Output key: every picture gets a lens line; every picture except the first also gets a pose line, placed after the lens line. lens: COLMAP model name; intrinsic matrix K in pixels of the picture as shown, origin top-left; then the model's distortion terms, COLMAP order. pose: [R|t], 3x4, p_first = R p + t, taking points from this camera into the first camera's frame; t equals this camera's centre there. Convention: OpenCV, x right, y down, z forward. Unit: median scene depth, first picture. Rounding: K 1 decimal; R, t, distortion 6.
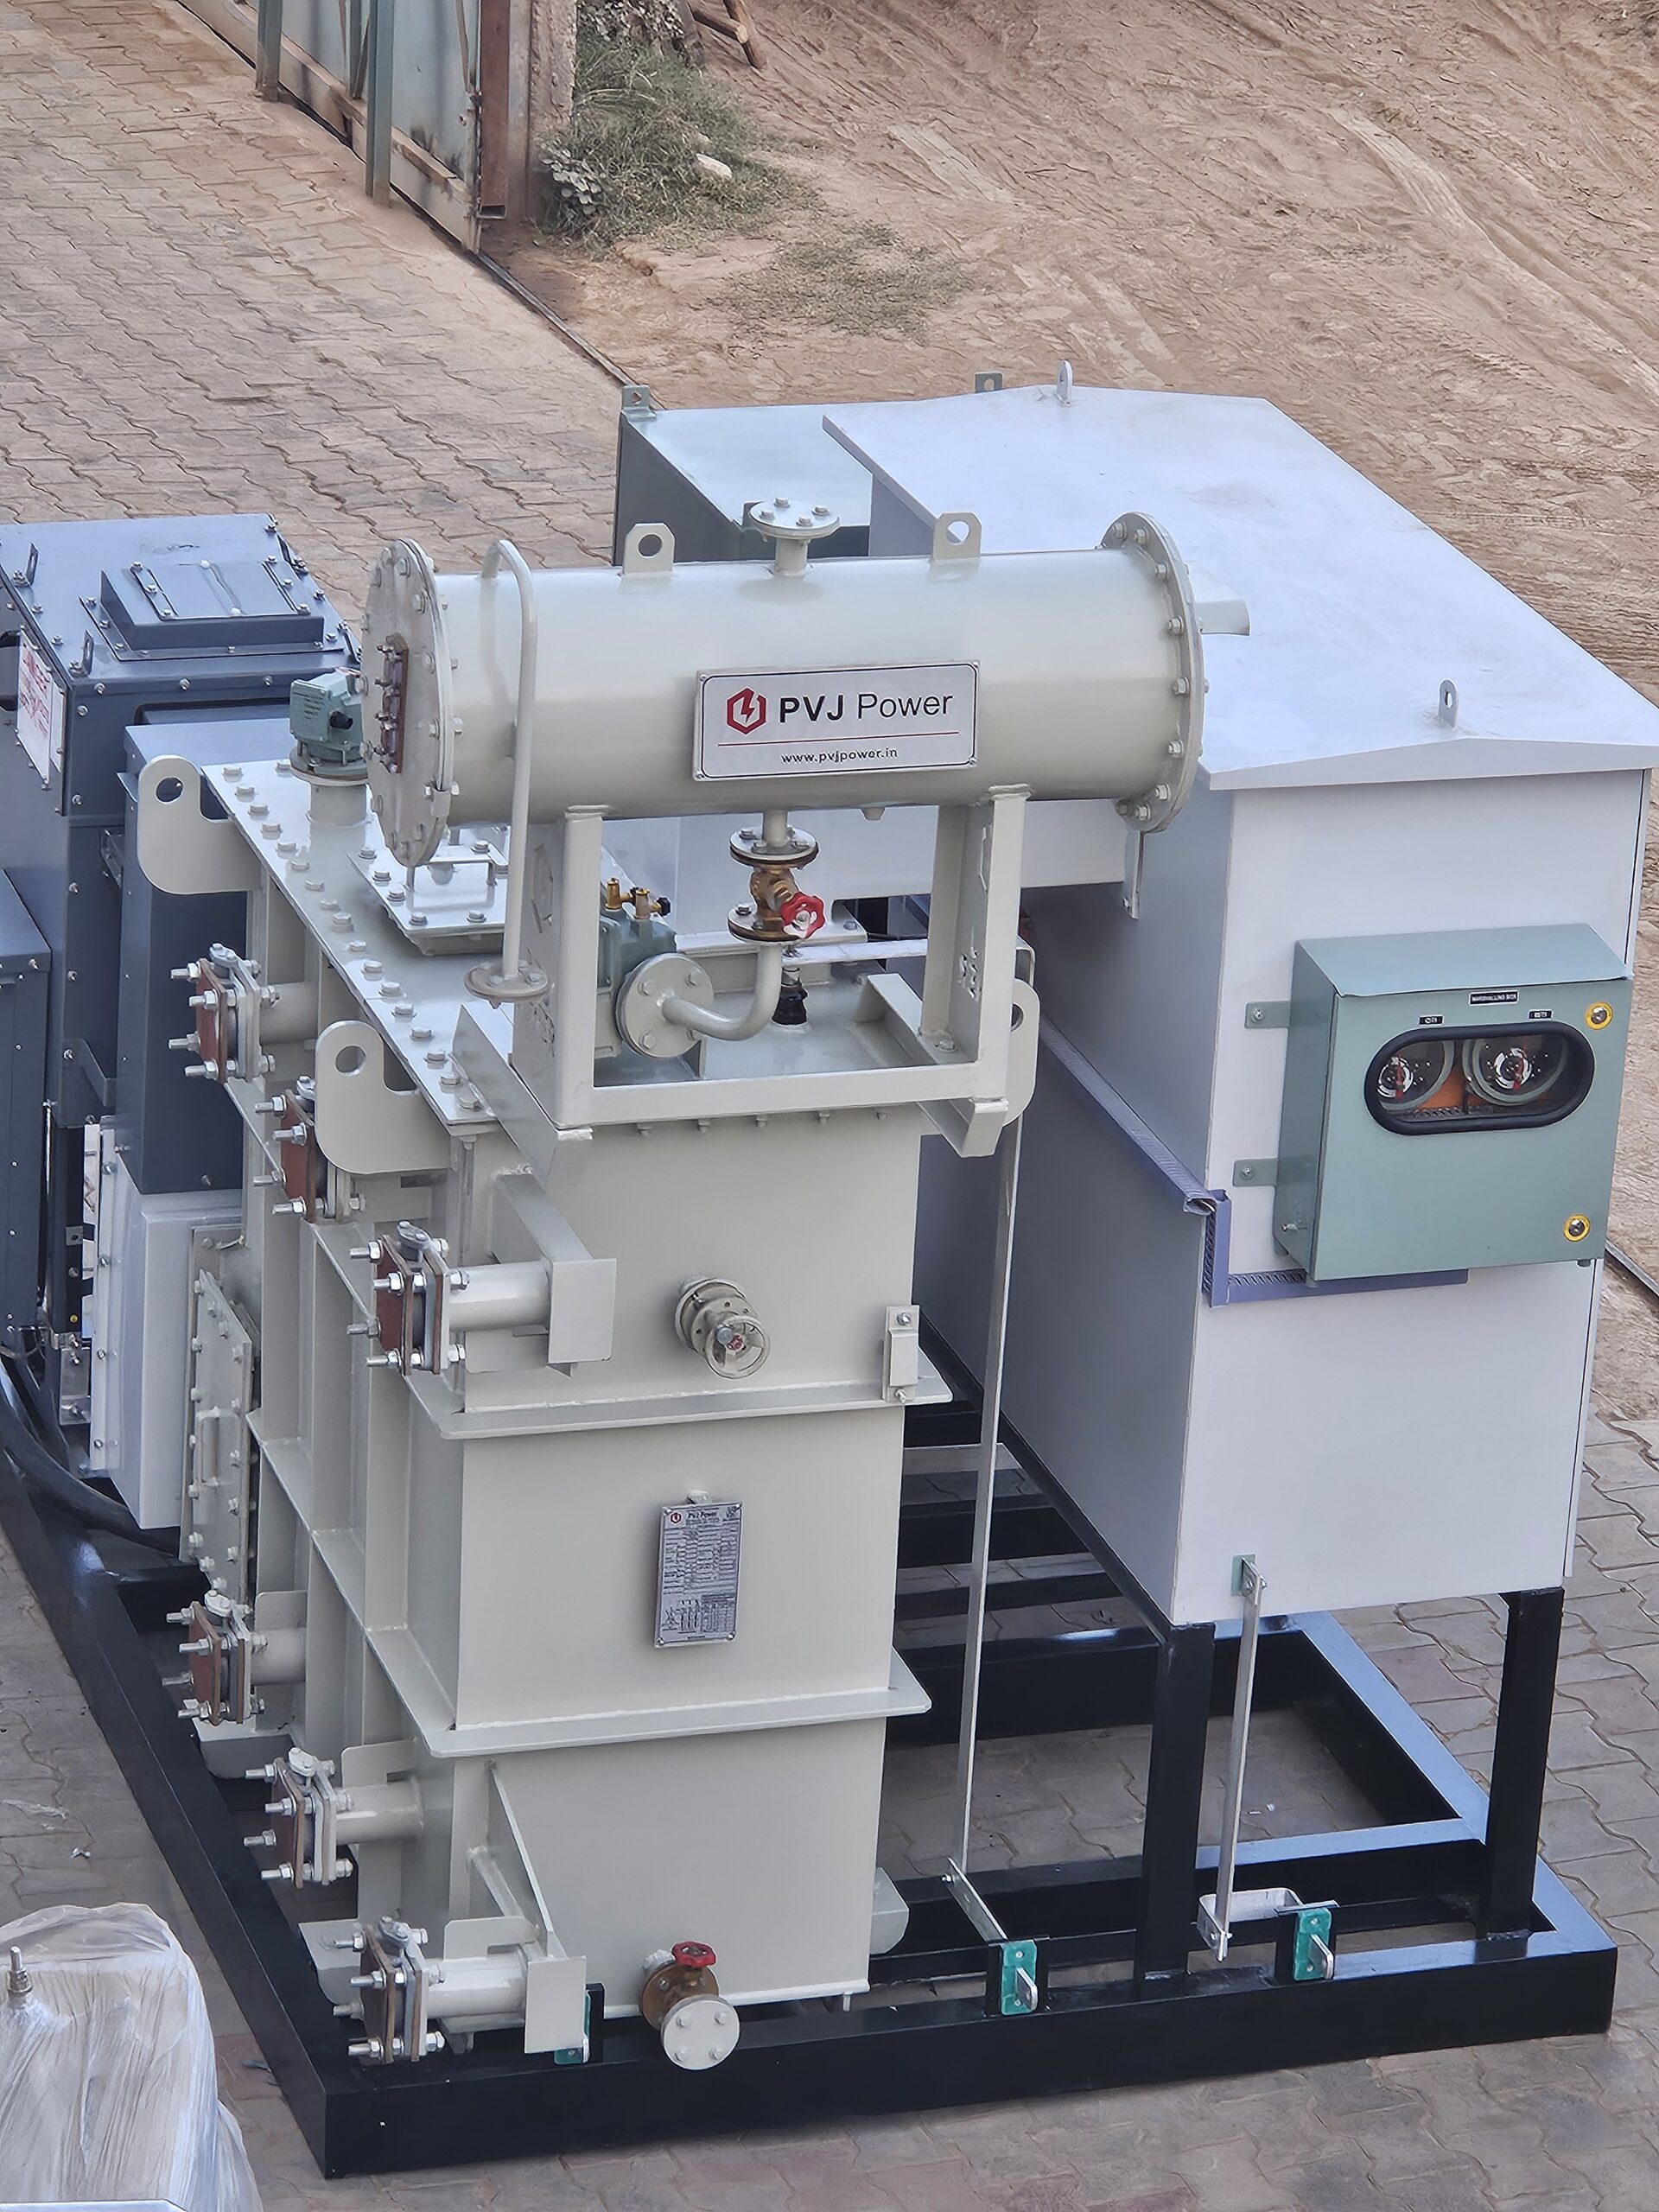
lens RADIAL K [[7241.4, 0, 829.5], [0, 7241.4, 1106.0], [0, 0, 1]] dist [-1.095025, 0.742422]
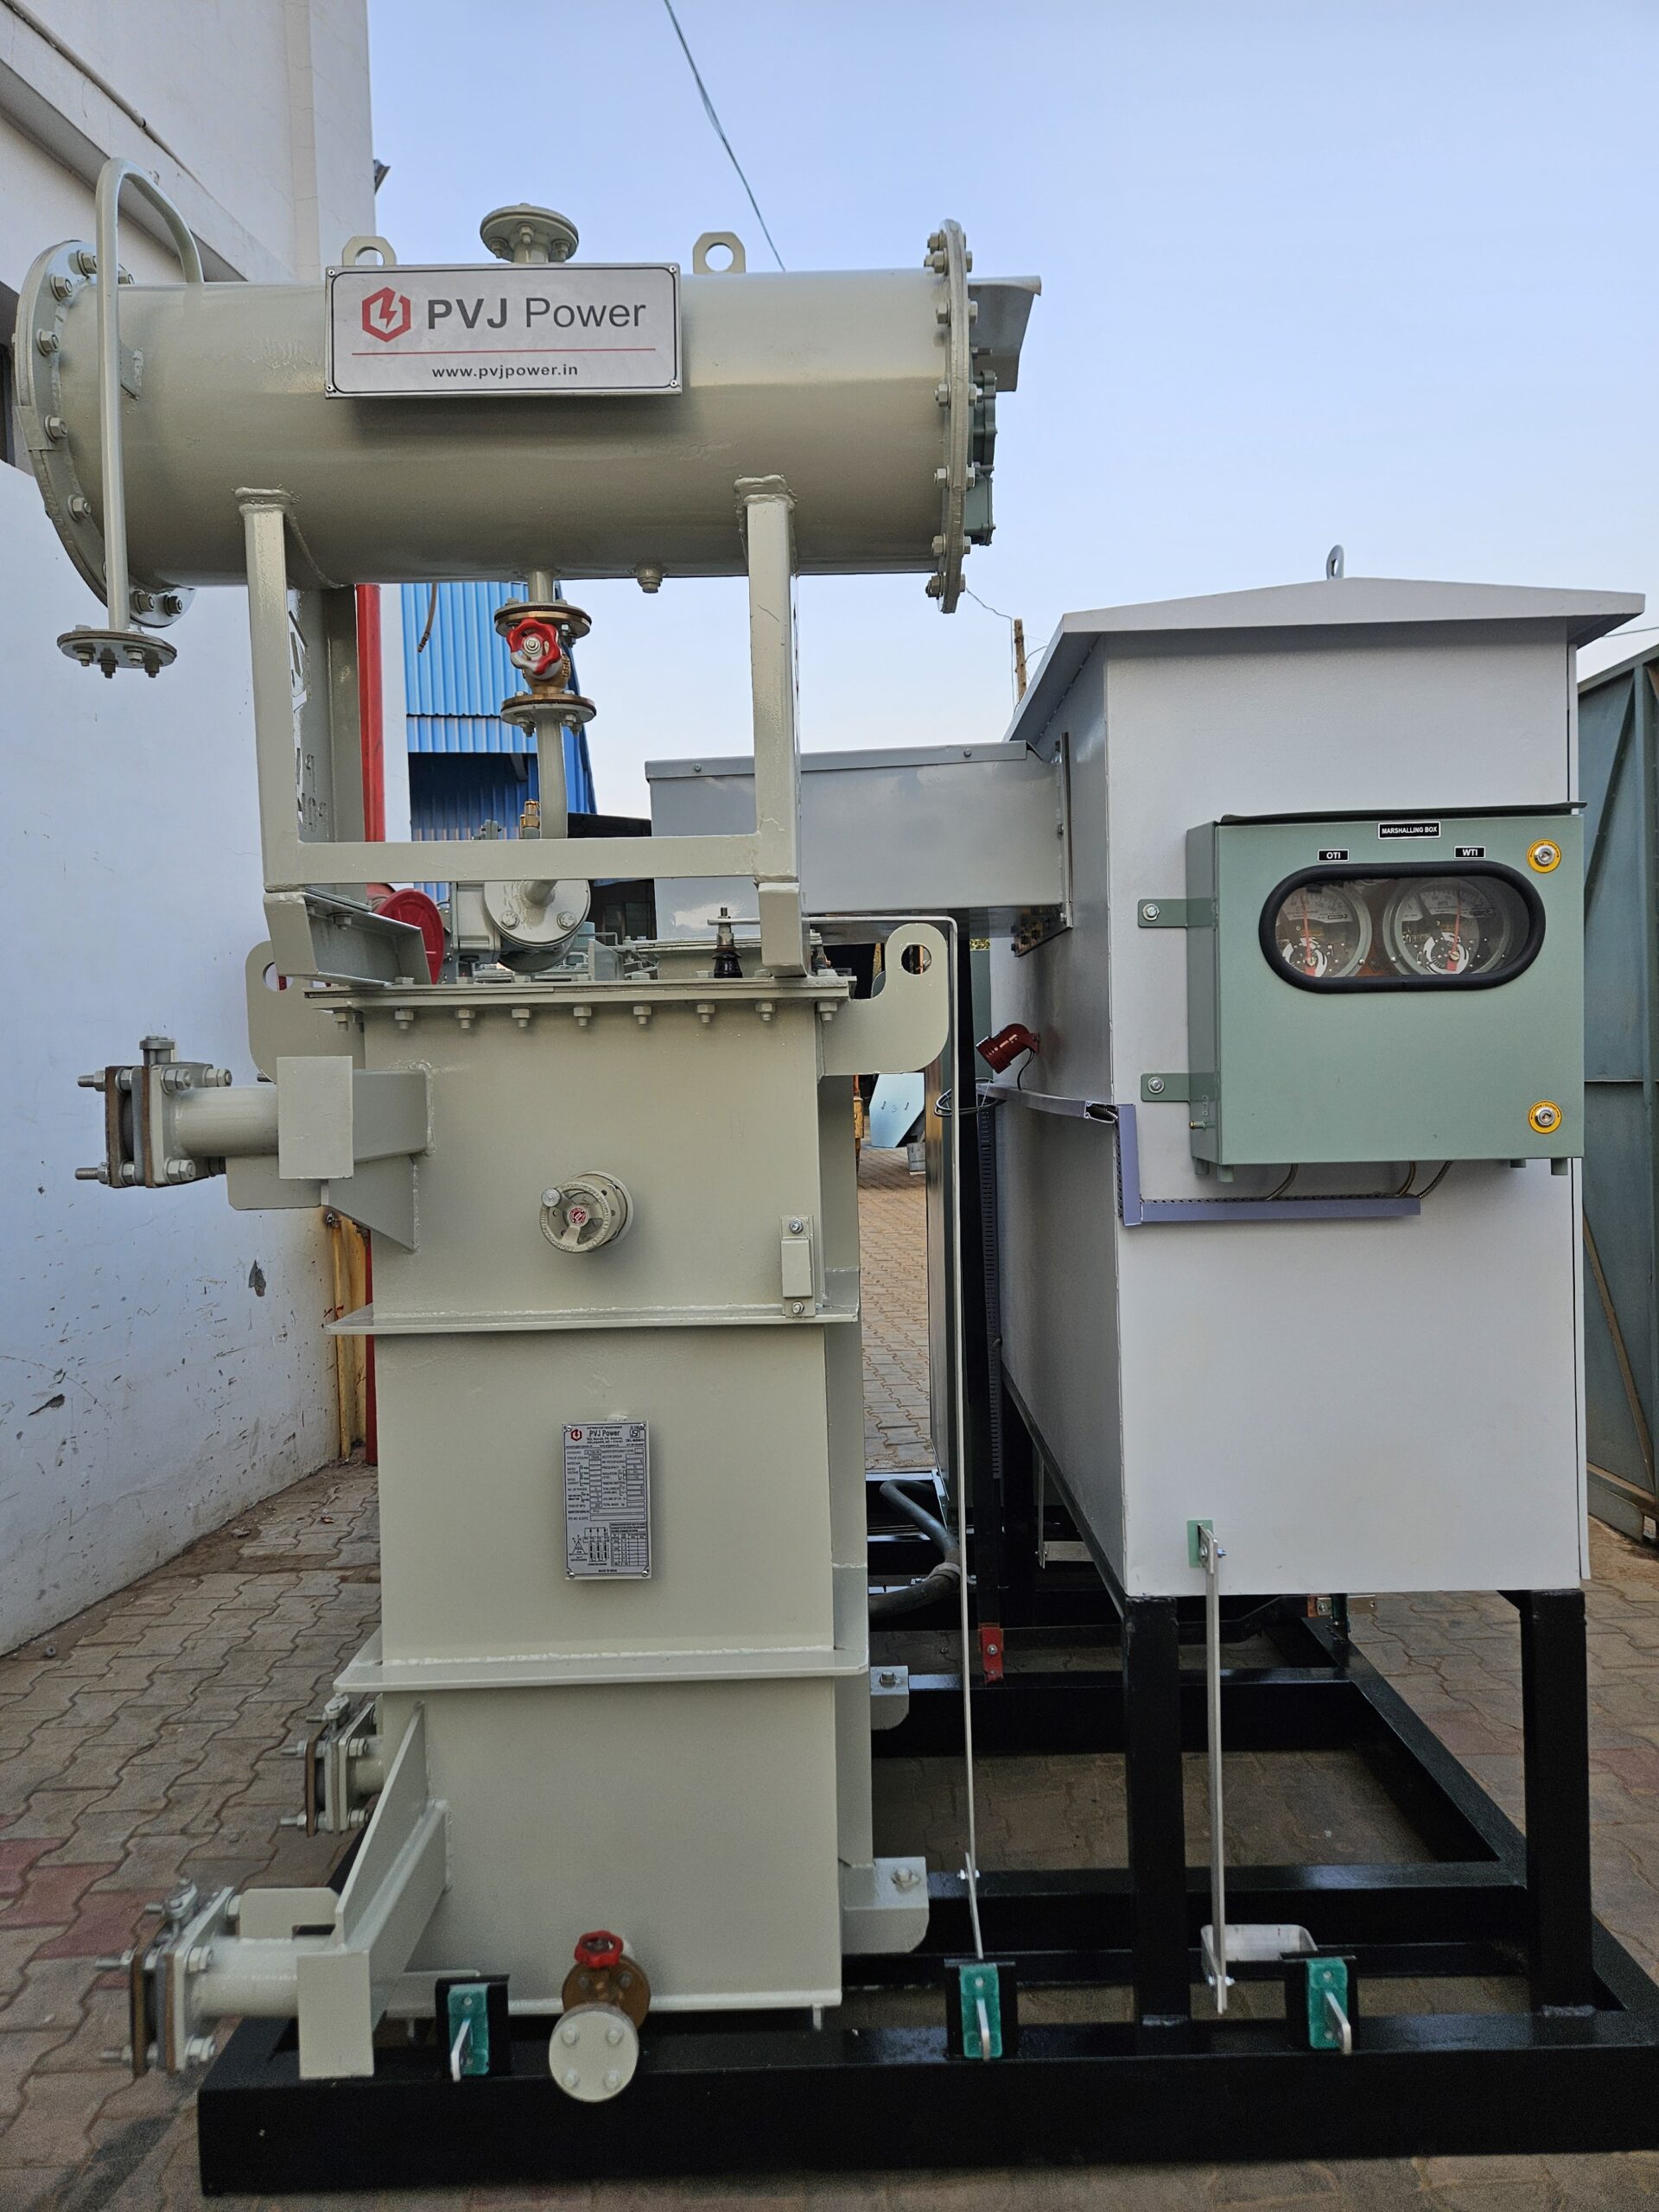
lens RADIAL K [[1476.6, 0, 829.5], [0, 1476.6, 1106.0], [0, 0, 1]] dist [0.083907, -0.090647]
pose [[0.949248, -0.067648, -0.307169, 0.076791], [-0.040825, 0.941836, -0.333584, 0.079977], [0.311869, 0.329194, 0.891274, 0.800315]]
